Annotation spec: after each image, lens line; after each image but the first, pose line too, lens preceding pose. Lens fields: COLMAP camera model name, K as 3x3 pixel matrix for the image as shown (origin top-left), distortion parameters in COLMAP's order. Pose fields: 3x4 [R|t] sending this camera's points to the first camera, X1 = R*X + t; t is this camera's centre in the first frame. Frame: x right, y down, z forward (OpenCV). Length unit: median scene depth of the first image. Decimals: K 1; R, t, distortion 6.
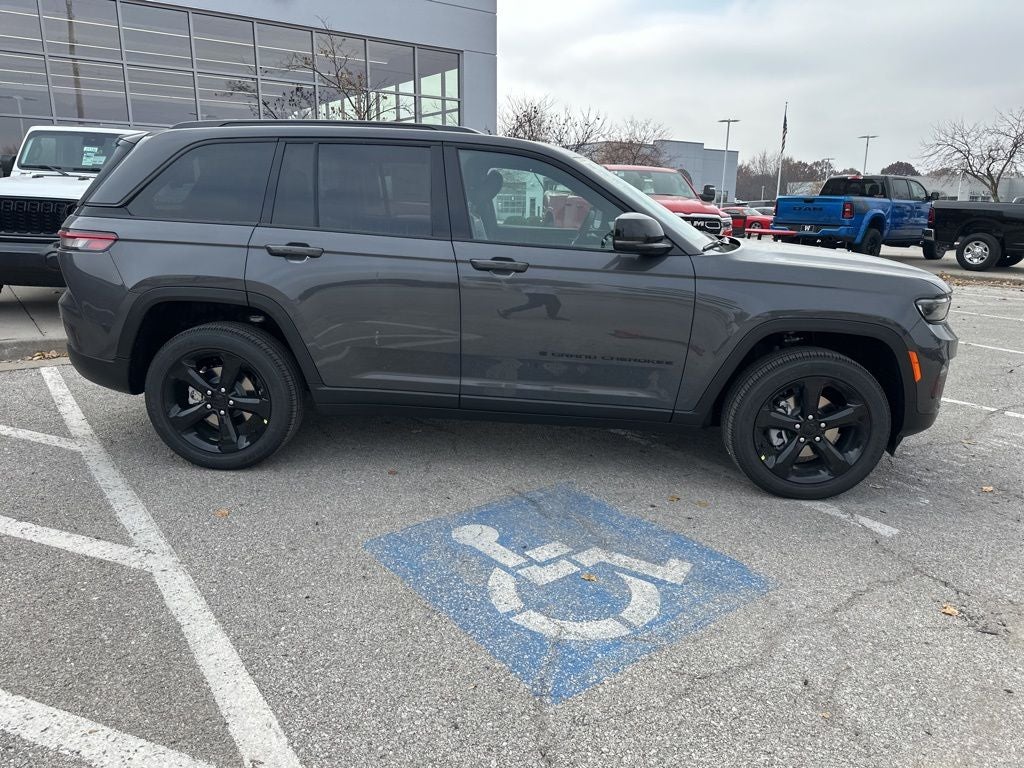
lens RADIAL K [[721.0, 0, 509.9], [0, 721.0, 379.5], [0, 0, 1]] dist [0.033172, -0.038291]
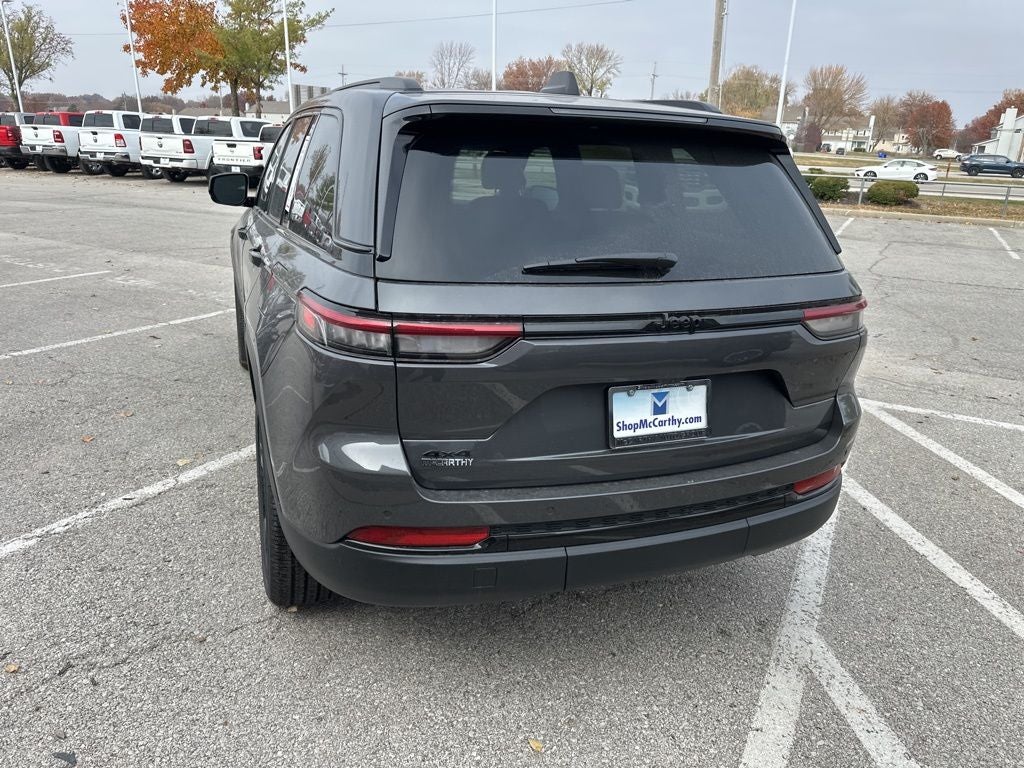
lens RADIAL K [[721.0, 0, 506.9], [0, 721.0, 379.6], [0, 0, 1]] dist [0.033172, -0.038291]
pose [[-0.407776, -0.316102, 0.856621, -1.069607], [0.180105, 0.891887, 0.414850, -0.460806], [-0.895143, 0.323447, -0.306758, 1.527280]]
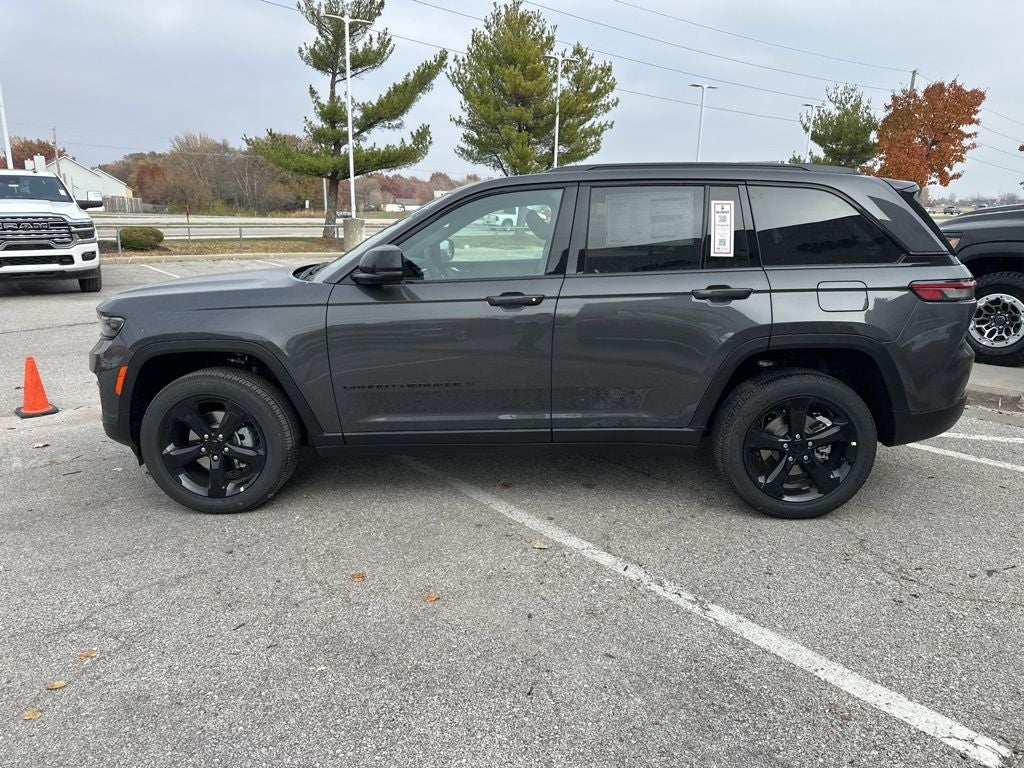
lens RADIAL K [[721.0, 0, 508.0], [0, 721.0, 393.6], [0, 0, 1]] dist [0.033172, -0.038291]
pose [[-0.999504, -0.021781, -0.022727, 0.043371], [-0.029955, 0.879990, 0.474047, -0.643835], [0.009674, 0.474493, -0.880206, 2.412541]]
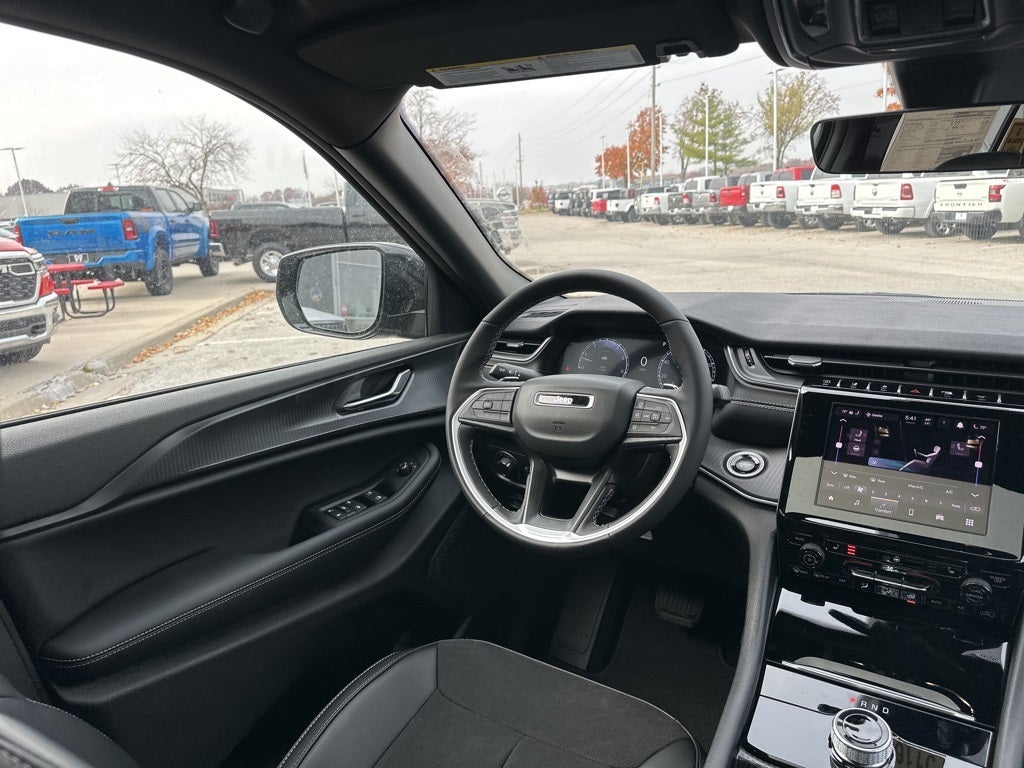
lens RADIAL K [[721.0, 0, 515.2], [0, 721.0, 390.9], [0, 0, 1]] dist [0.033172, -0.038291]
pose [[0.491698, -0.263656, 0.829891, -0.107484], [0.268941, 0.952445, 0.143247, -0.309878], [-0.828193, 0.152757, 0.539223, 1.191042]]
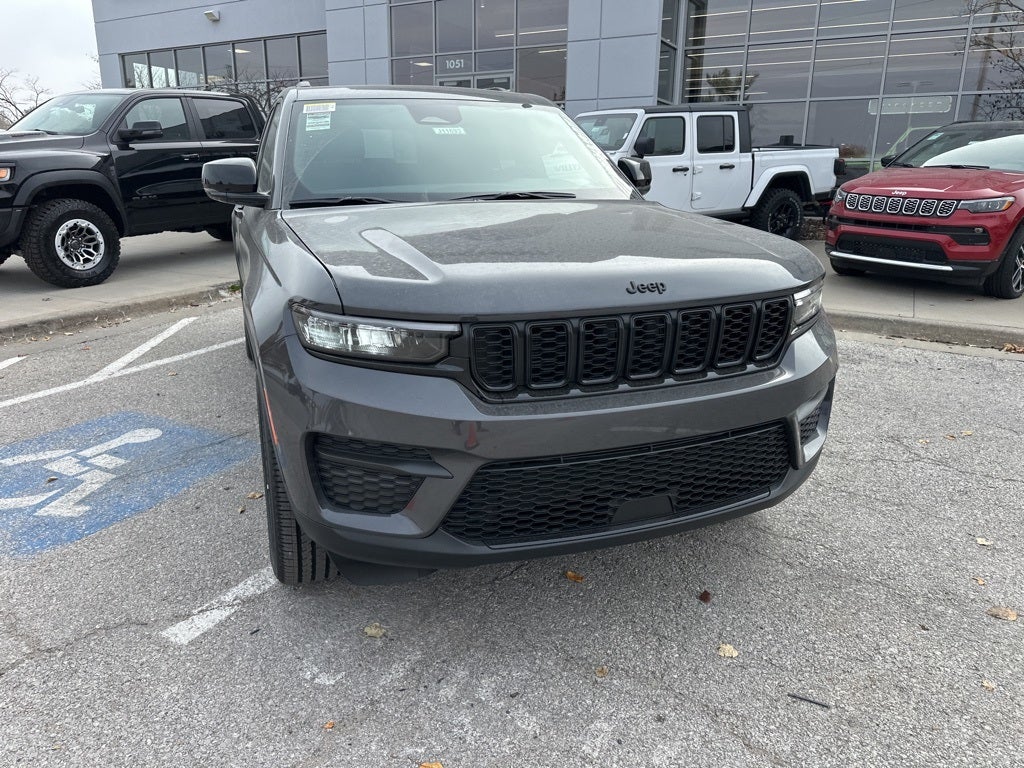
lens RADIAL K [[723.8, 0, 511.3], [0, 723.8, 378.5], [0, 0, 1]] dist [0.023142, -0.030091]
pose [[0.406463, 0.235281, -0.882854, 1.103050], [-0.218534, 0.963263, 0.156098, -0.174097], [0.887147, 0.129485, 0.442948, 0.887762]]
